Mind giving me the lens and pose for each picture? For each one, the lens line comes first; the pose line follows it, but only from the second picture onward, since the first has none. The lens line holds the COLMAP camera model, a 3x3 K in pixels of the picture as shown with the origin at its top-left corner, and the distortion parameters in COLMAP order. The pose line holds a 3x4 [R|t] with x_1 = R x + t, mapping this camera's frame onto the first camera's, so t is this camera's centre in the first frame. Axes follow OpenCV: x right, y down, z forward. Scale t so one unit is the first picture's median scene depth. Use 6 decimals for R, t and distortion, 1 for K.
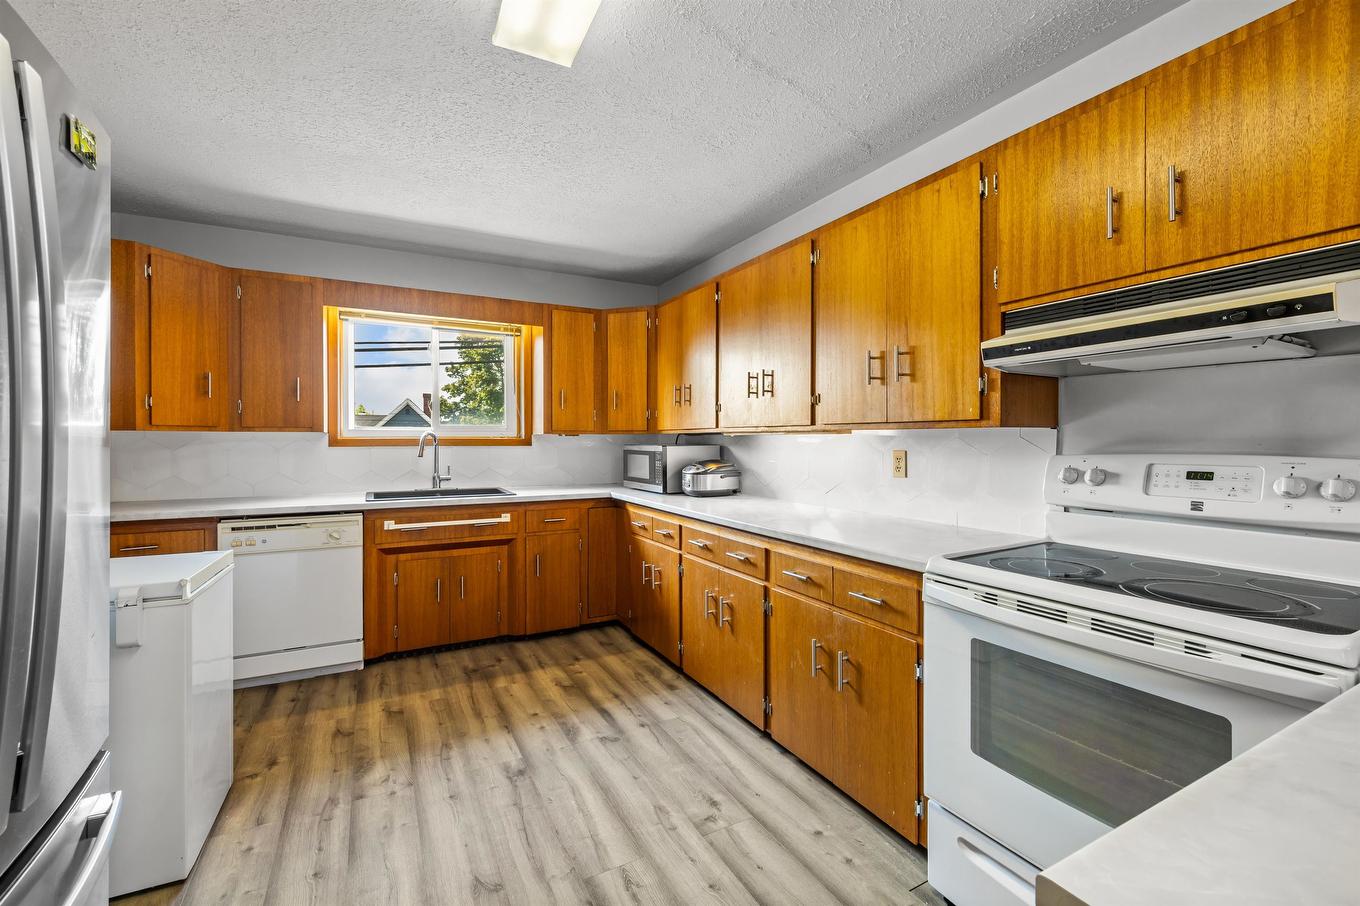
lens RADIAL K [[571.3, 0, 671.4], [0, 571.3, 444.8], [0, 0, 1]] dist [0.001053, 0.000049]
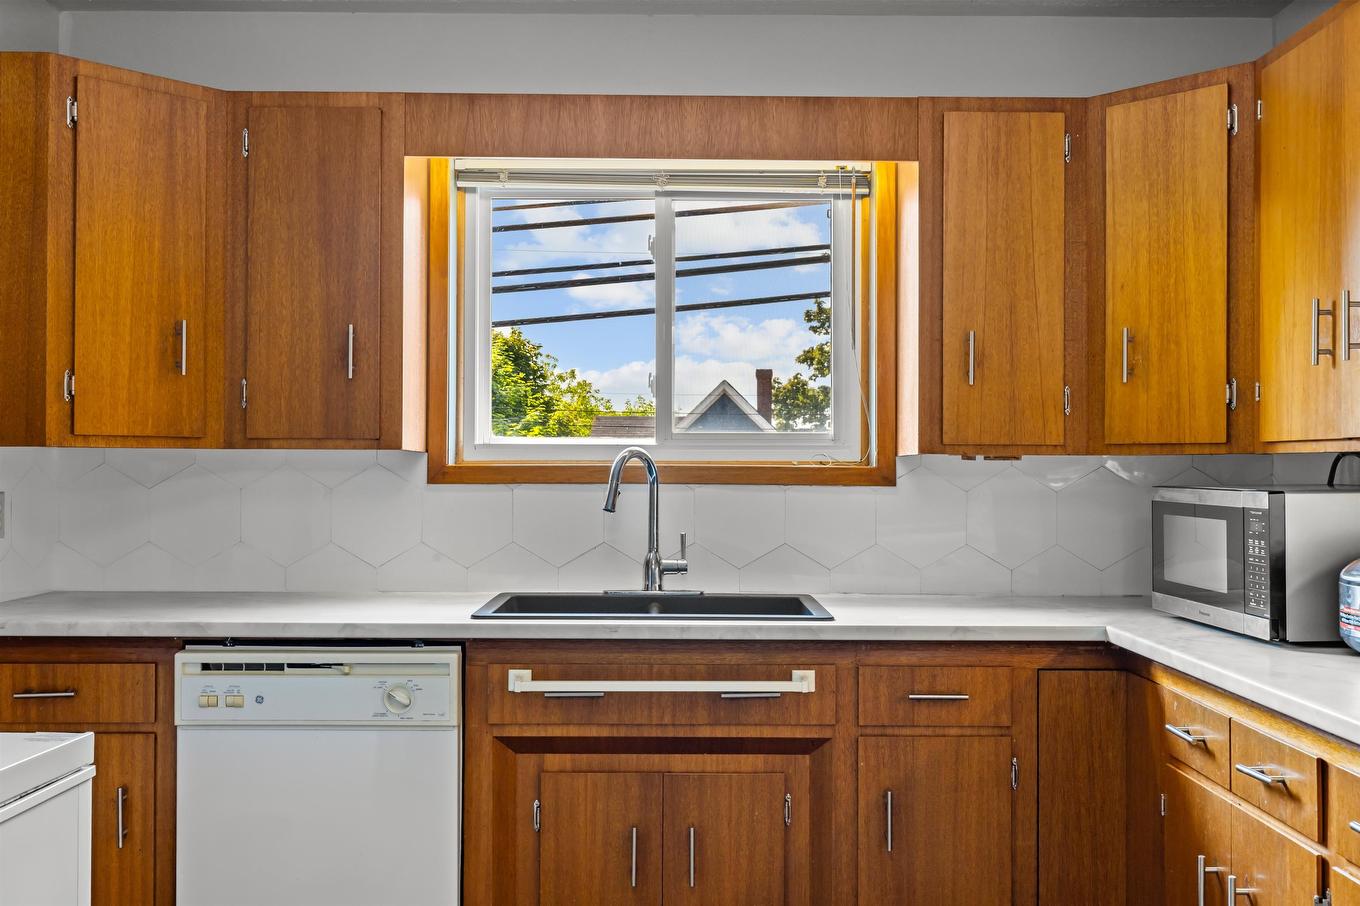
lens RADIAL K [[1315.7, 0, 680.0], [0, 1315.7, 453.0], [0, 0, 1]] dist [0.005666, 0.006623]
pose [[0.888823, -0.001318, -0.458249, 0.030328], [-0.008561, 0.999774, -0.019479, -0.002287], [0.458171, 0.021236, 0.888610, 0.217140]]
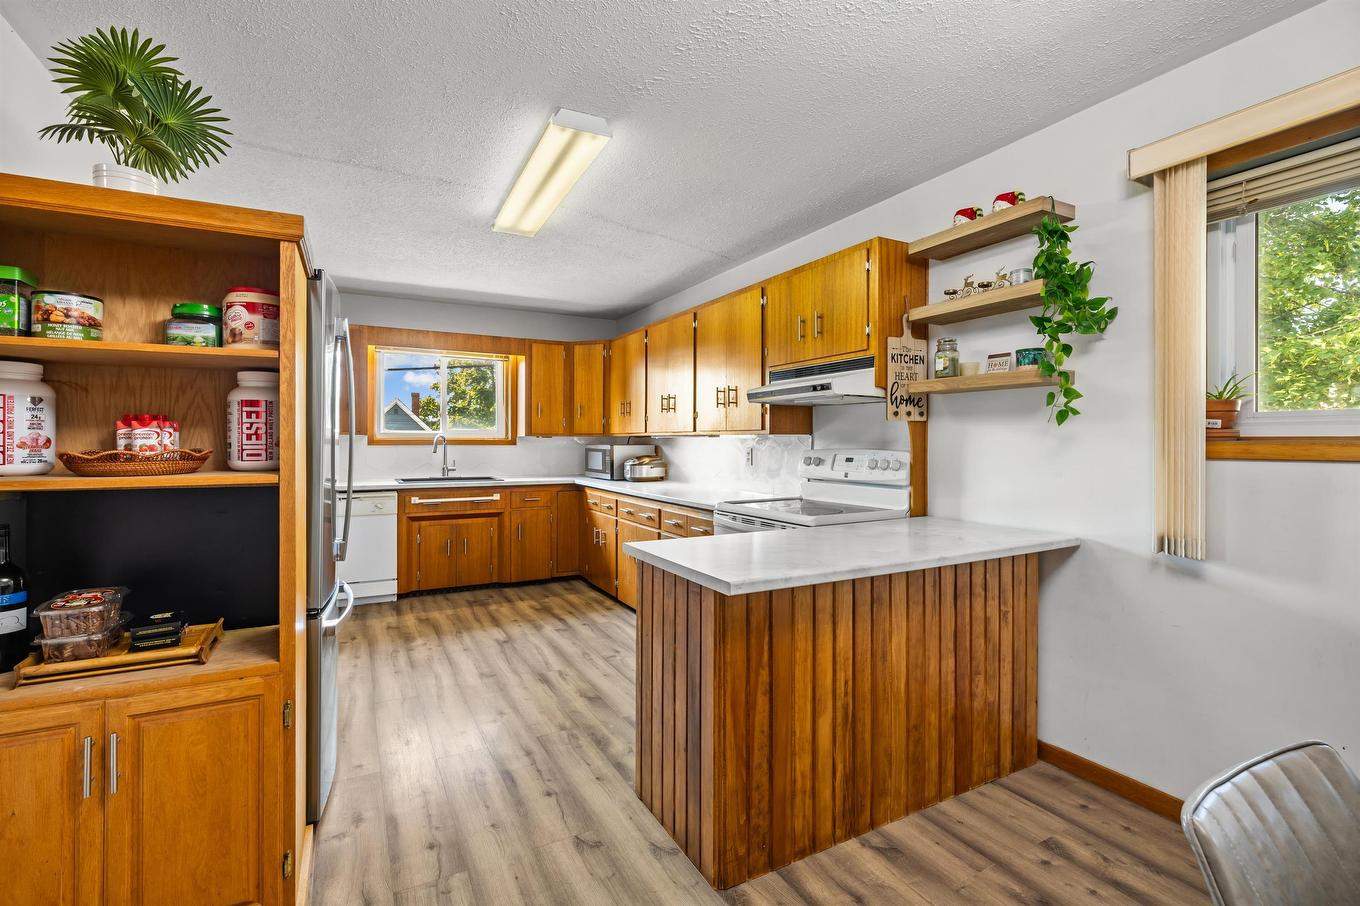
lens RADIAL K [[620.1, 0, 678.3], [0, 620.1, 443.7], [0, 0, 1]] dist [-0.002706, -0.000152]
pose [[0.999989, 0.002300, 0.004007, 0.152392], [-0.002286, 0.999991, -0.003624, 0.003530], [-0.004015, 0.003615, 0.999985, -0.533921]]
